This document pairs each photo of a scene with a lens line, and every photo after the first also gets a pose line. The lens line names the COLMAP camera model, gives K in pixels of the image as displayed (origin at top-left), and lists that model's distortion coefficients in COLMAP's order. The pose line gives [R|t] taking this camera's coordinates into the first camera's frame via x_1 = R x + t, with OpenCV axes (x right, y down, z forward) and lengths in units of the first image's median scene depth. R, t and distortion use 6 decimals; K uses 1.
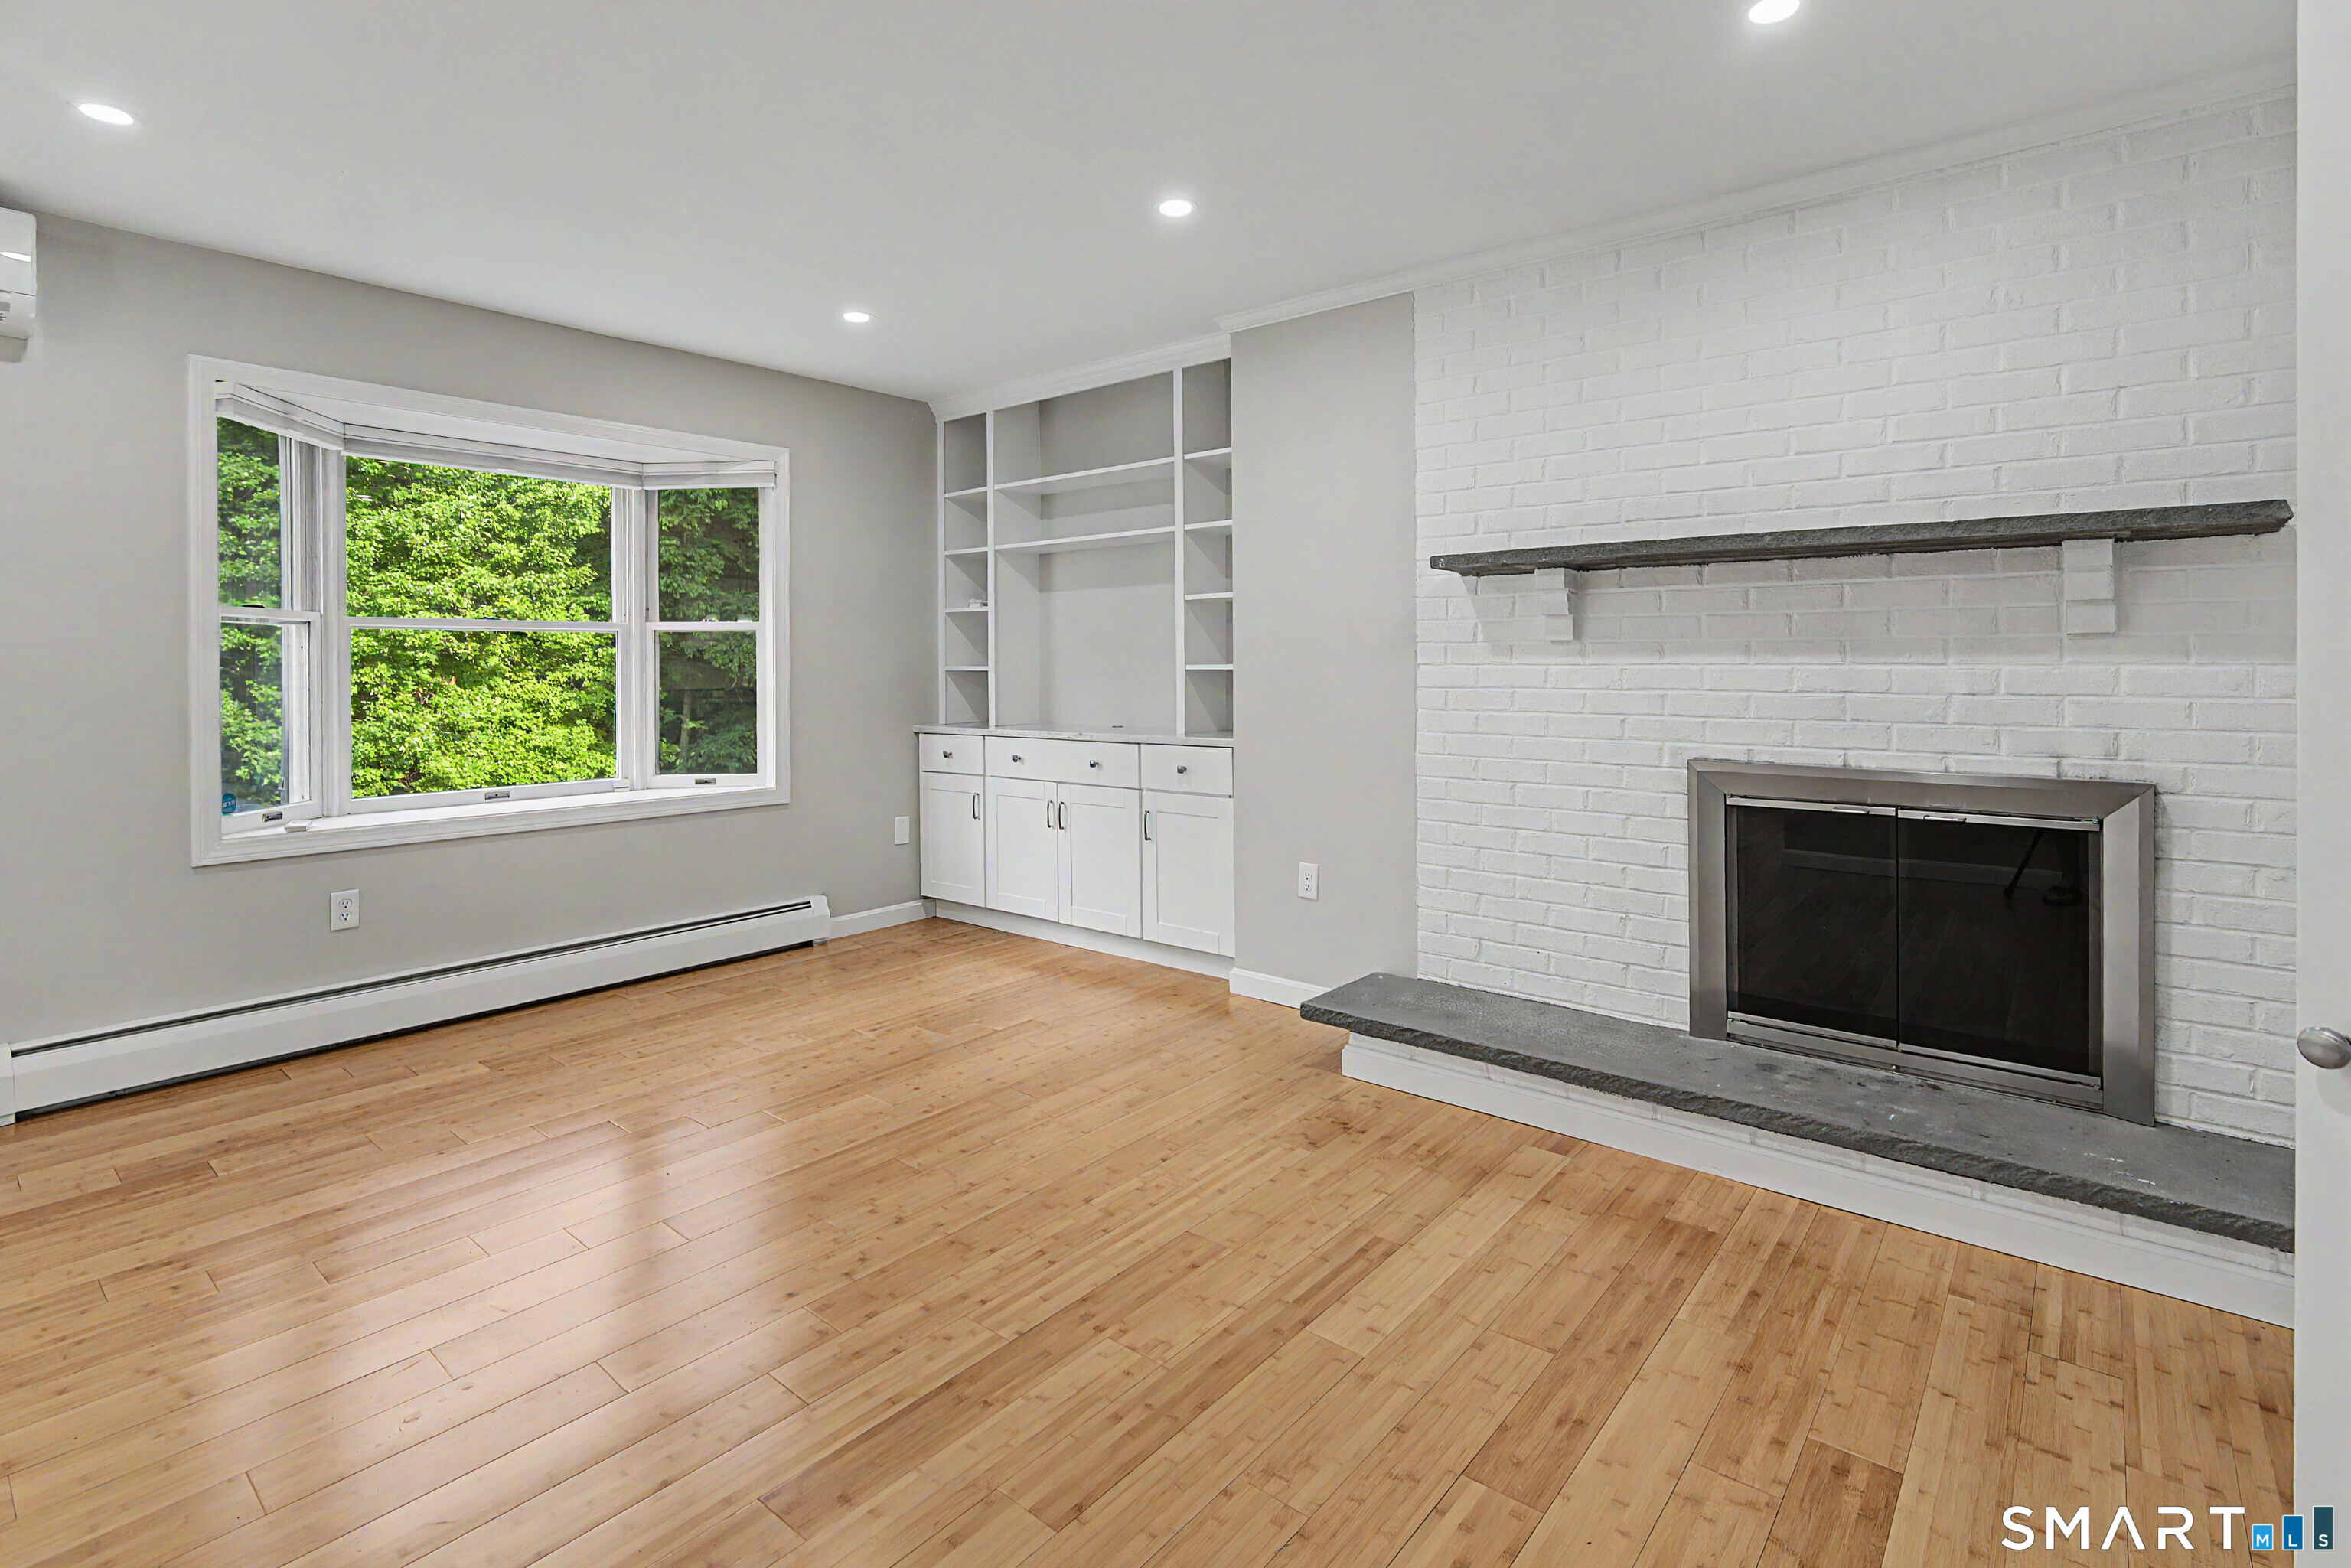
lens RADIAL K [[1123.0, 0, 1181.3], [0, 1123.0, 657.7], [0, 0, 1]] dist [-0.011603, 0.001240]
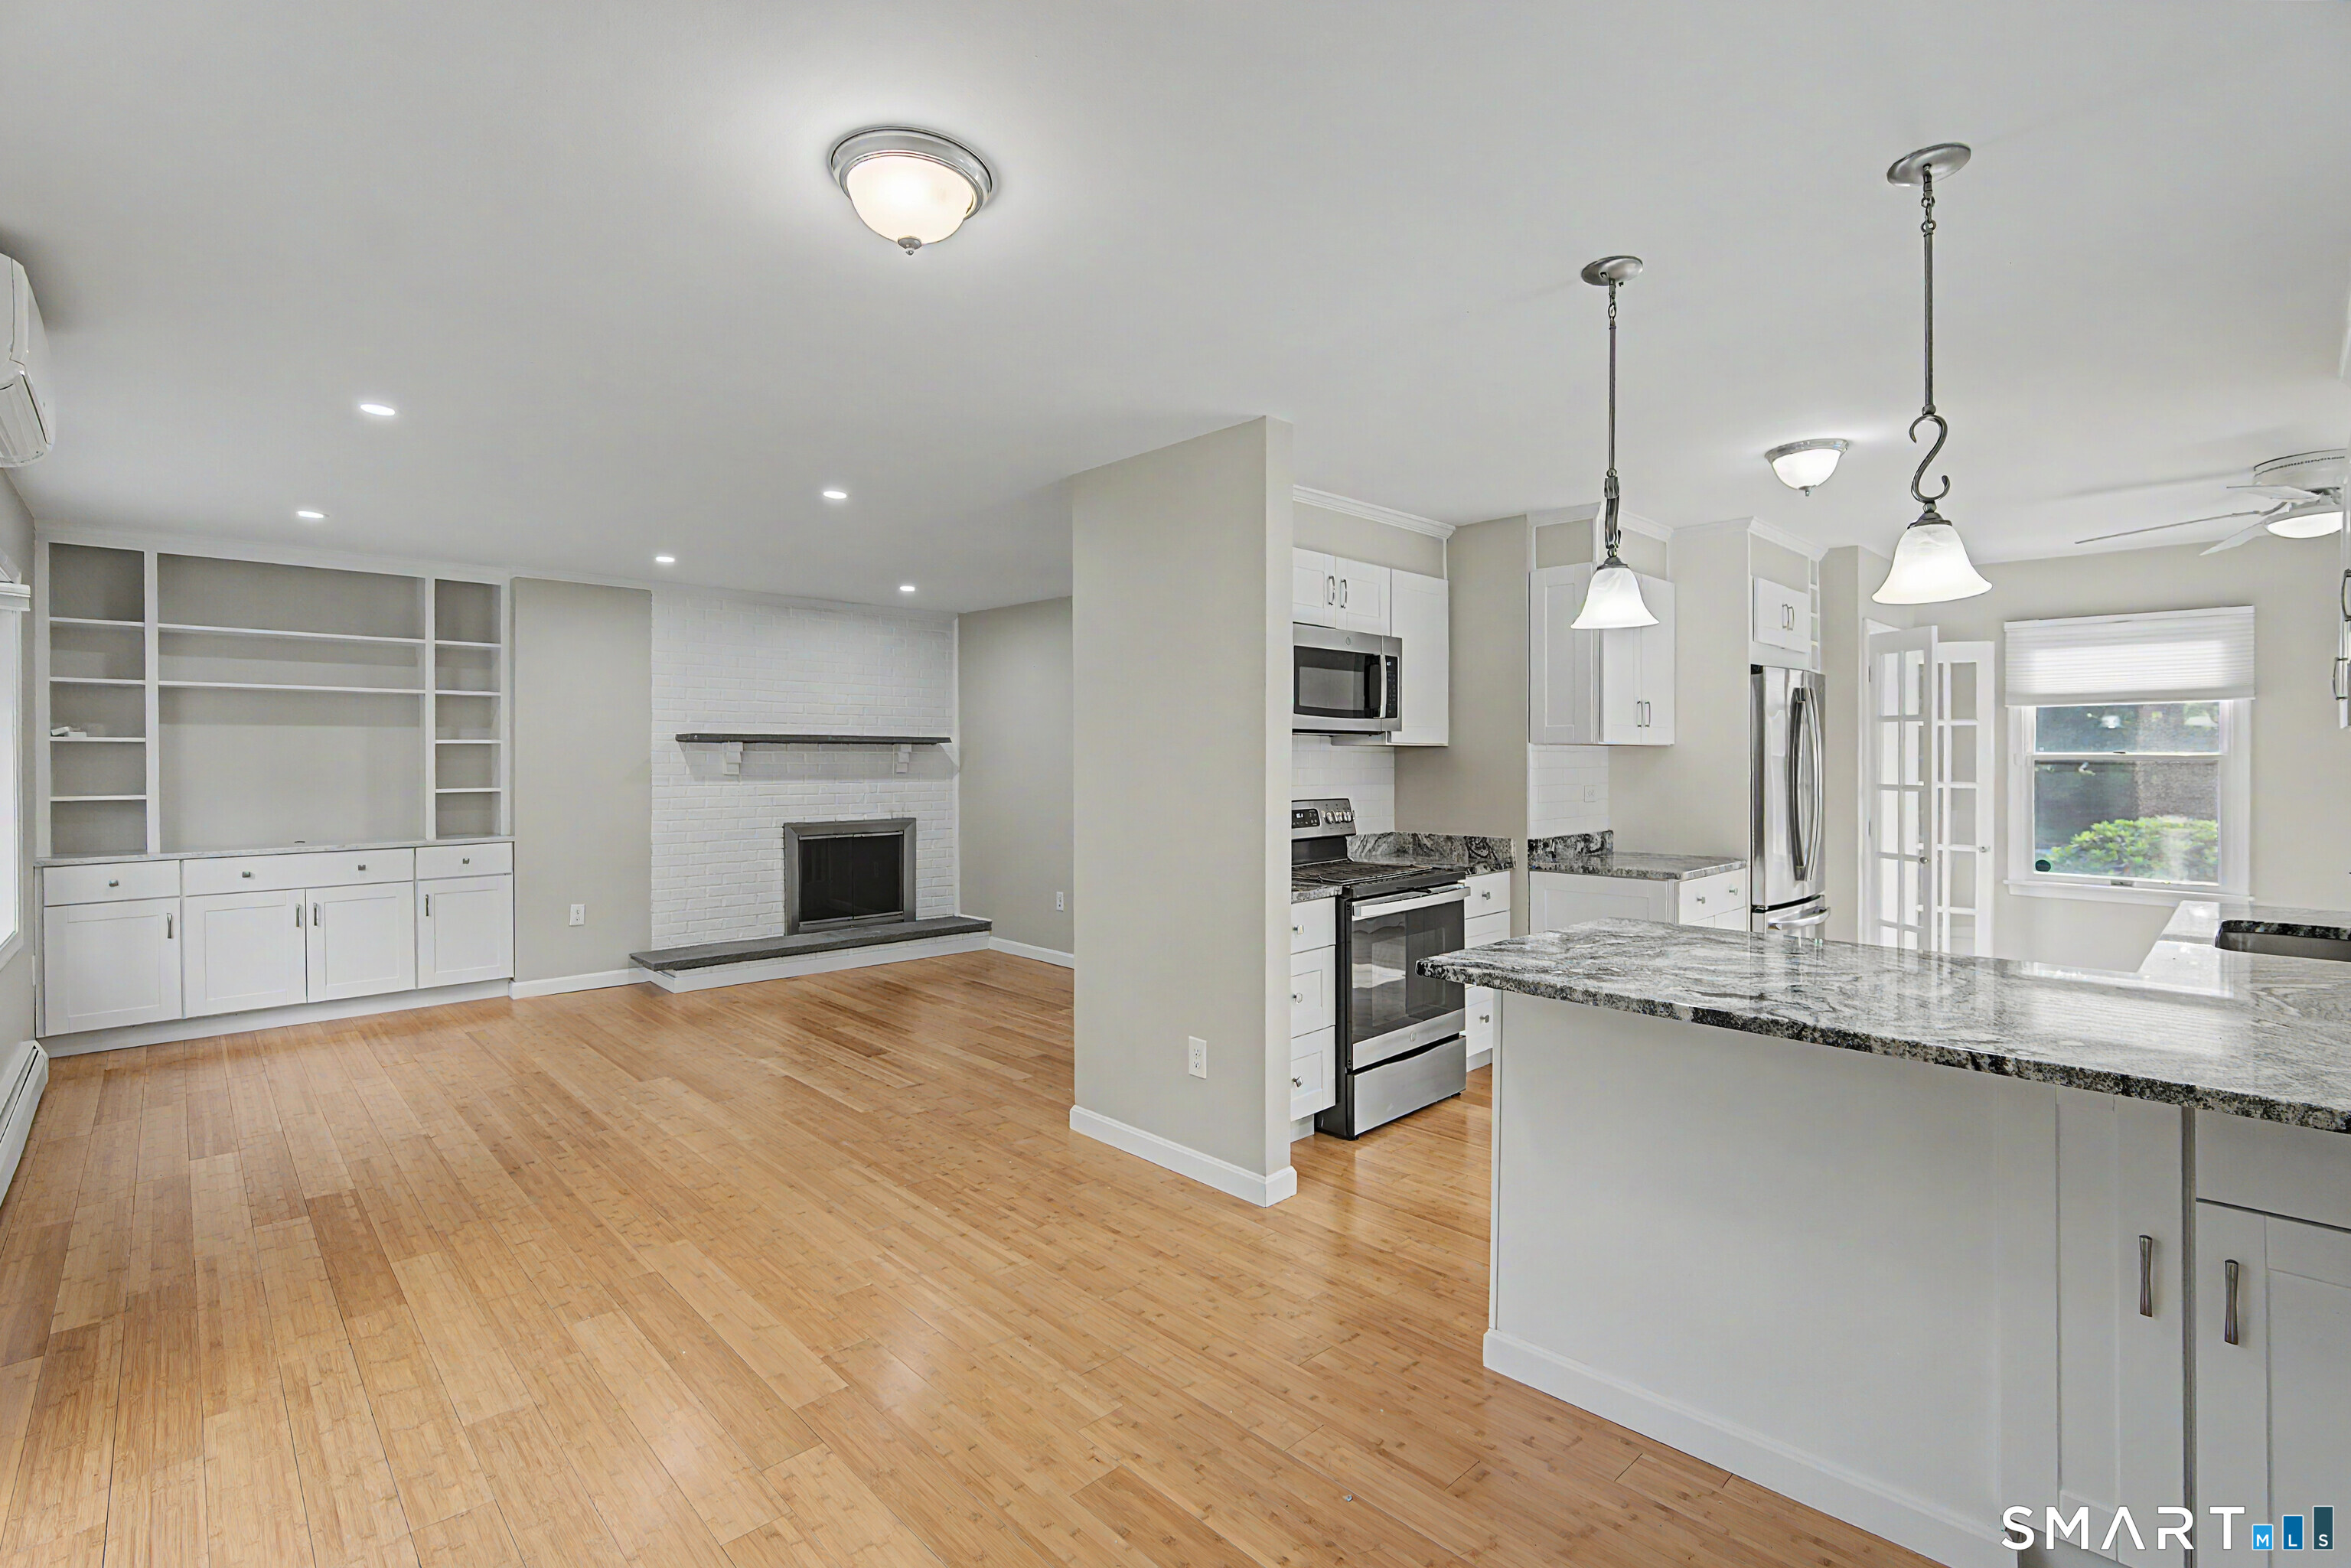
lens RADIAL K [[1071.6, 0, 1185.0], [0, 1071.6, 760.6], [0, 0, 1]] dist [-0.008383, 0.000577]
pose [[0.113996, 0.000935, 0.993481, -1.172615], [-0.005026, 0.999987, -0.000364, -0.032827], [-0.993469, -0.004951, 0.113999, -0.083250]]
